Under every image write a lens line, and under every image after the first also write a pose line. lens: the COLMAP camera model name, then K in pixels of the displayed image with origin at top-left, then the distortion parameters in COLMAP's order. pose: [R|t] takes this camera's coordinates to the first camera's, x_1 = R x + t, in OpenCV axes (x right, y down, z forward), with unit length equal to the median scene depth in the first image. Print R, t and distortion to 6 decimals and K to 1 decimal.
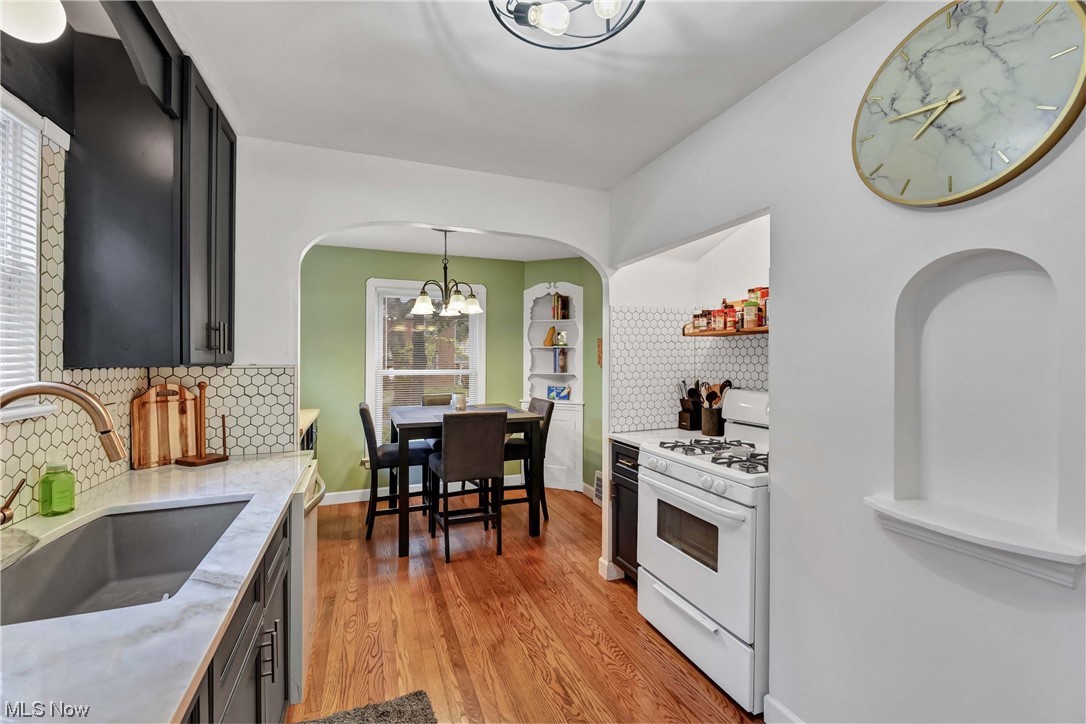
lens RADIAL K [[446.8, 0, 536.6], [0, 446.8, 357.4], [0, 0, 1]] dist [-0.001912, -0.001907]
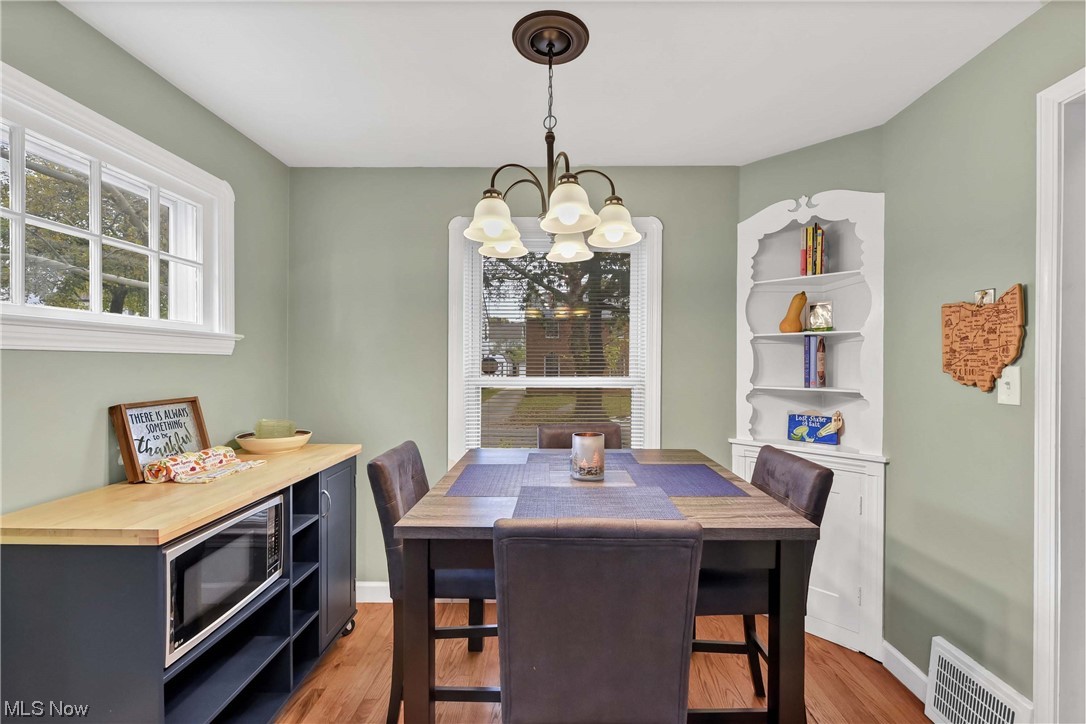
lens RADIAL K [[486.7, 0, 548.6], [0, 486.7, 367.0], [0, 0, 1]] dist [-0.011877, 0.000139]
pose [[0.931031, 0.004475, -0.364913, -0.043563], [-0.000773, 0.999947, 0.010292, 0.012055], [0.364940, -0.009301, 0.930985, 0.661556]]
